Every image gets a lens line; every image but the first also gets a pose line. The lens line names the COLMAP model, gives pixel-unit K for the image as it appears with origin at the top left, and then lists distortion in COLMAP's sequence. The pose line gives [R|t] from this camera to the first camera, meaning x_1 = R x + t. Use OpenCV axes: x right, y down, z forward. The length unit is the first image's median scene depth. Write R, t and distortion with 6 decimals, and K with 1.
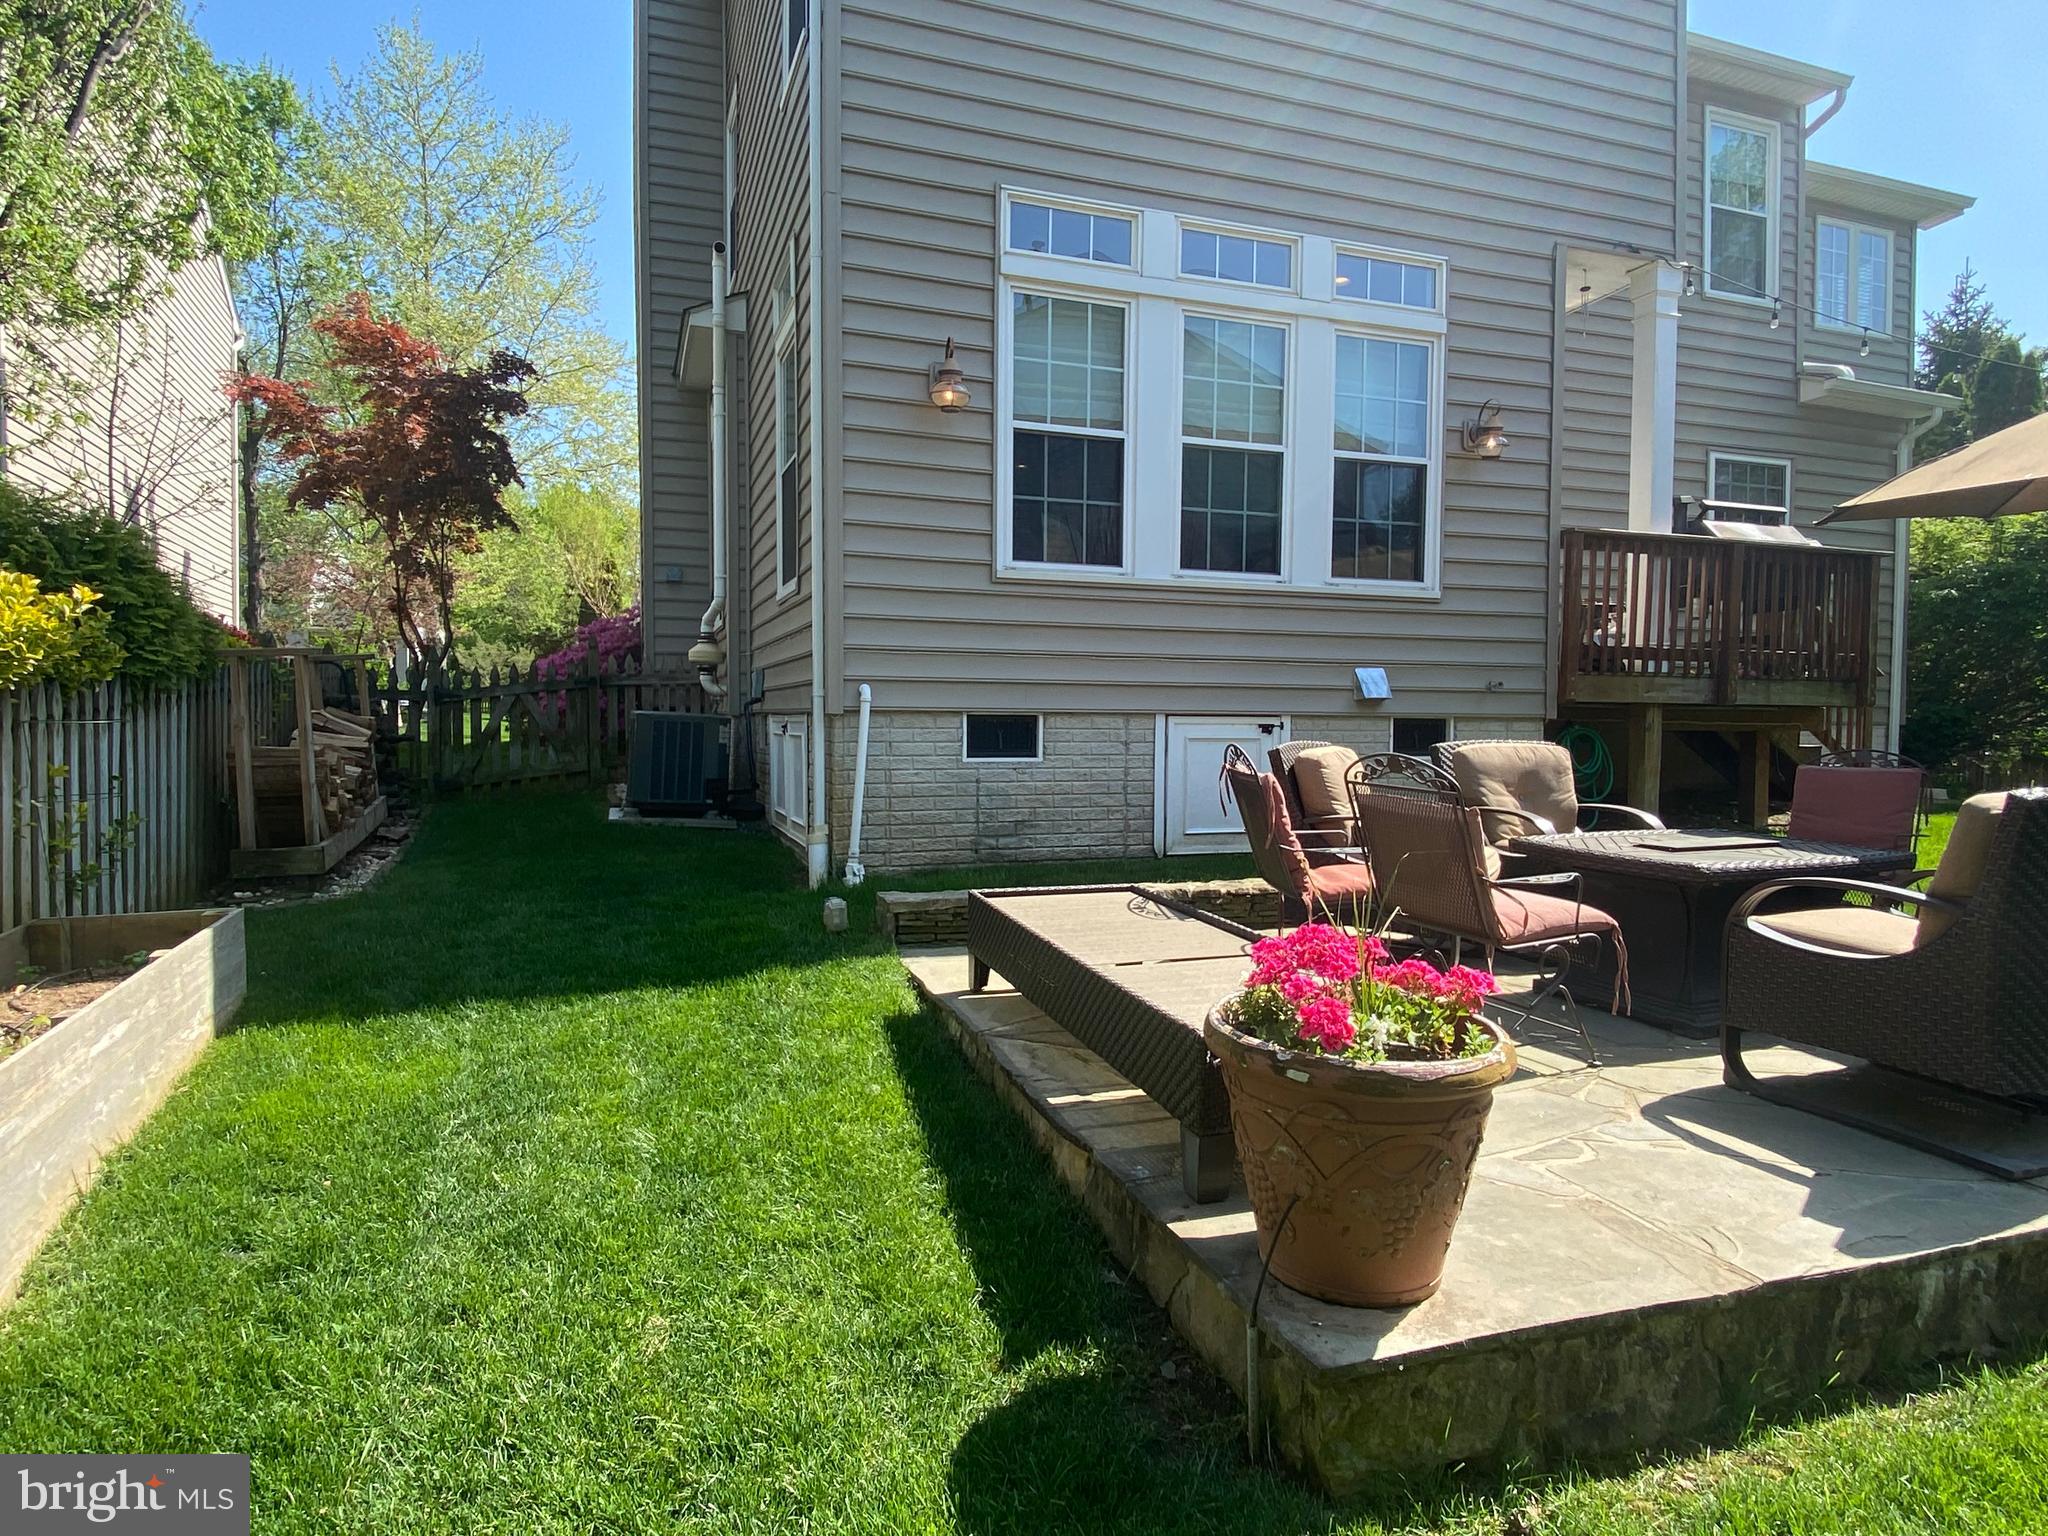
lens RADIAL K [[1171.2, 0, 1024.0], [0, 1171.2, 768.0], [0, 0, 1]] dist [0.057874, -0.061508]
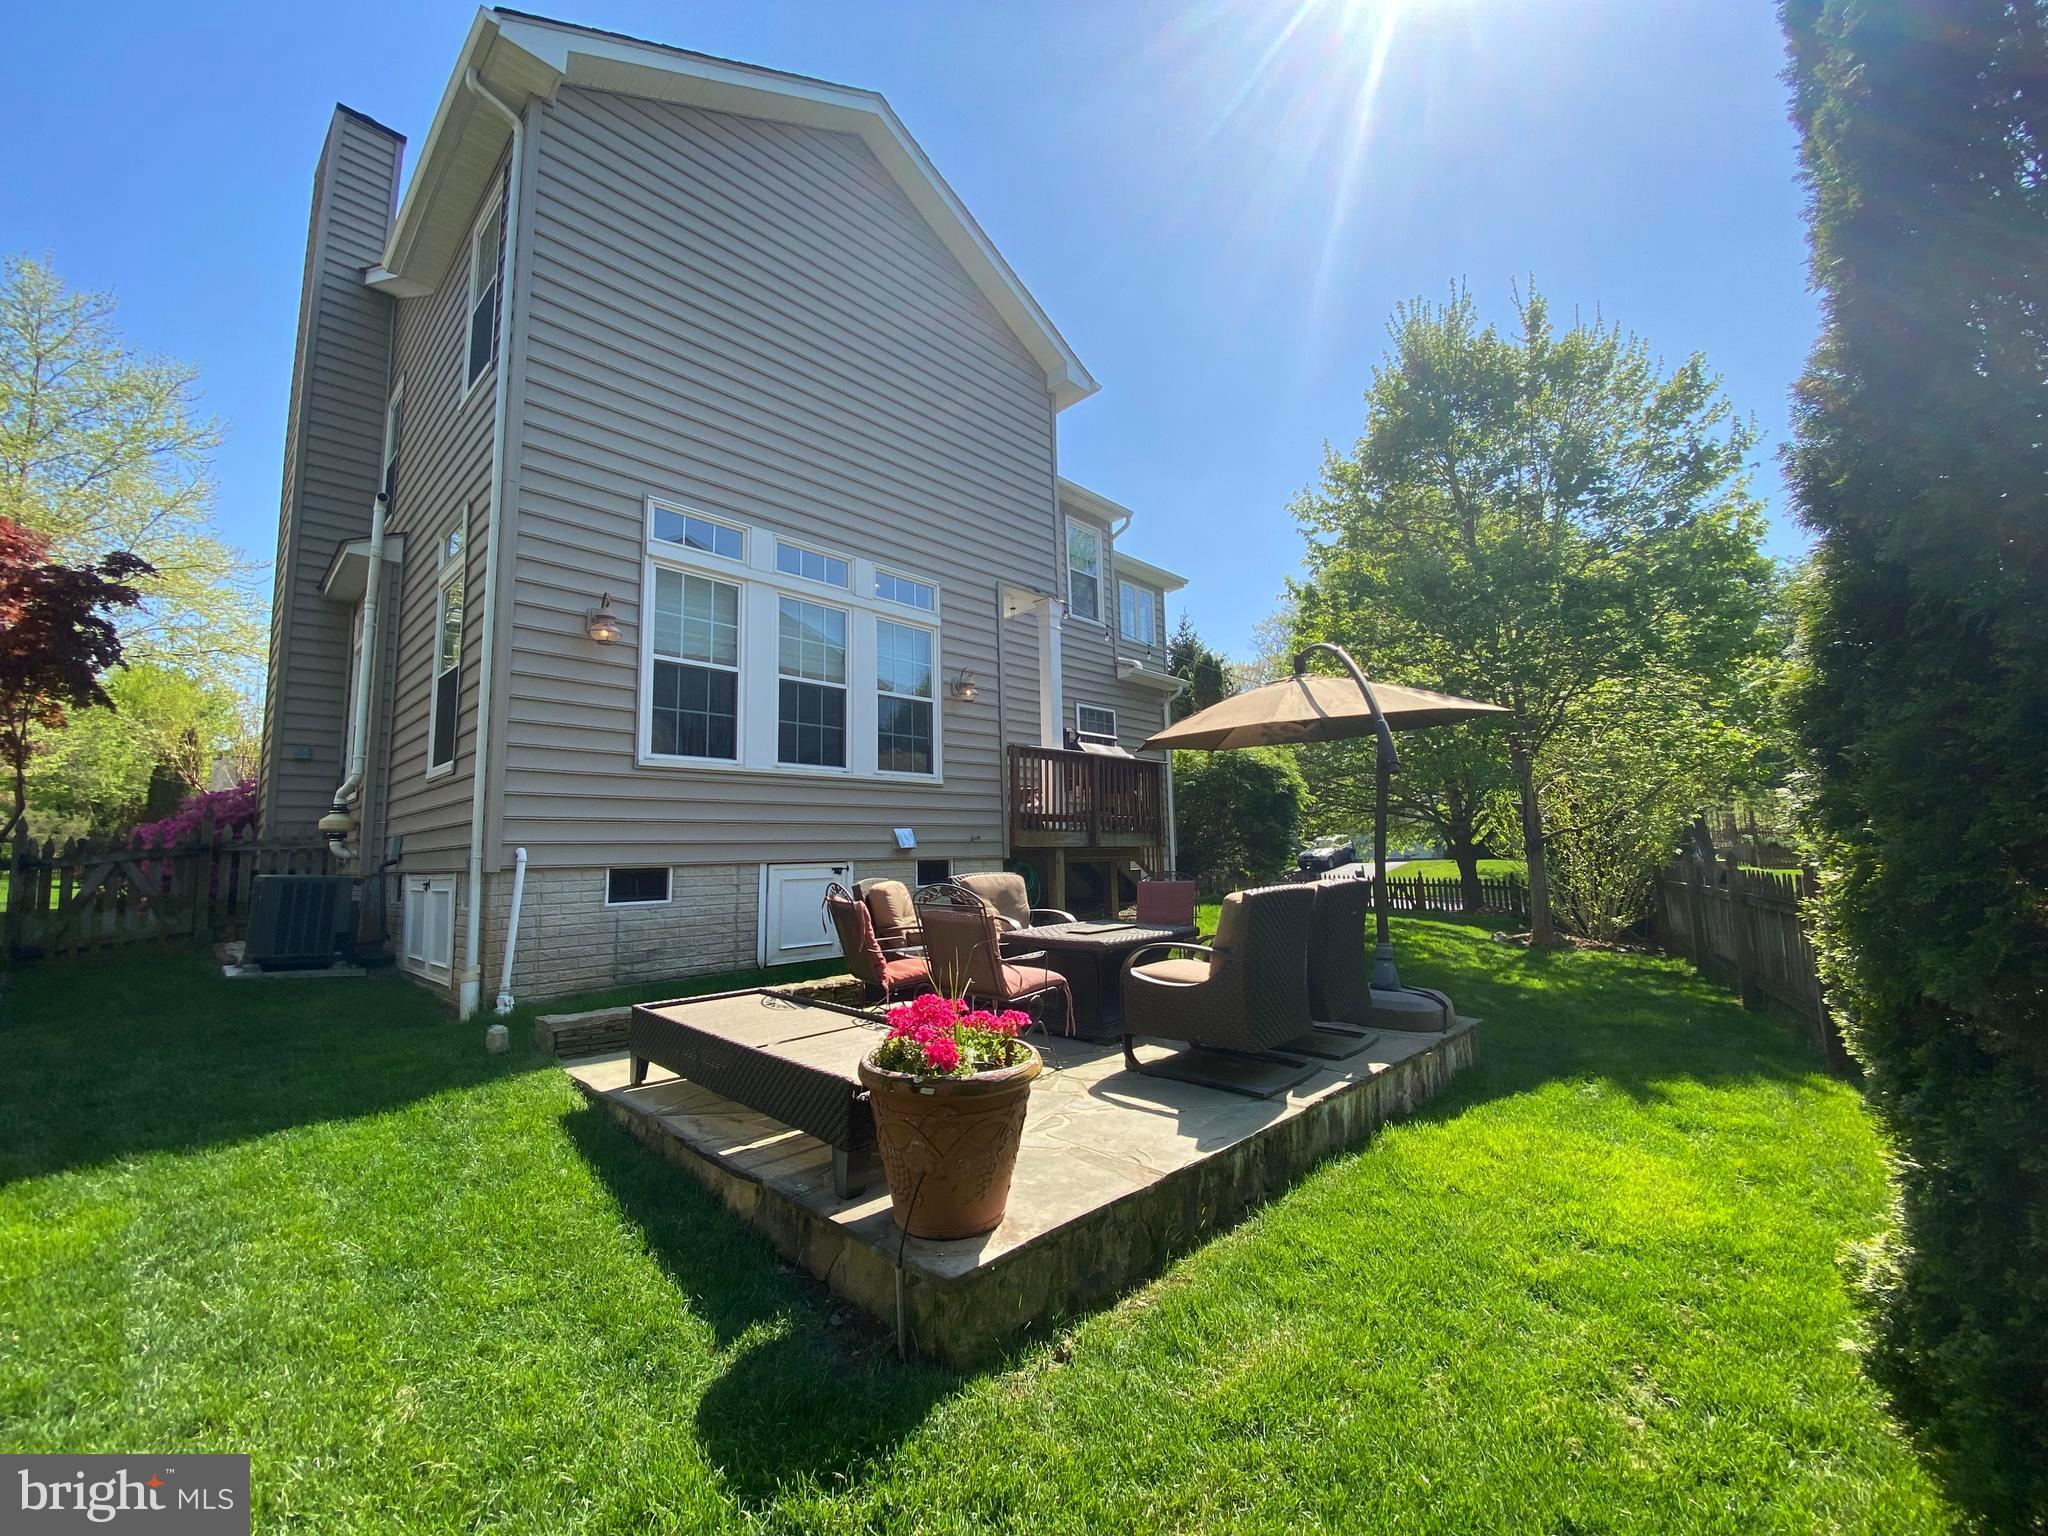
lens RADIAL K [[829.2, 0, 1029.9], [0, 829.2, 761.7], [0, 0, 1]] dist [0.023477, -0.025812]
pose [[0.890103, 0.024616, 0.455094, -0.080838], [0.049291, 0.987484, -0.149820, -0.001704], [-0.453086, 0.155788, 0.877749, -0.059605]]
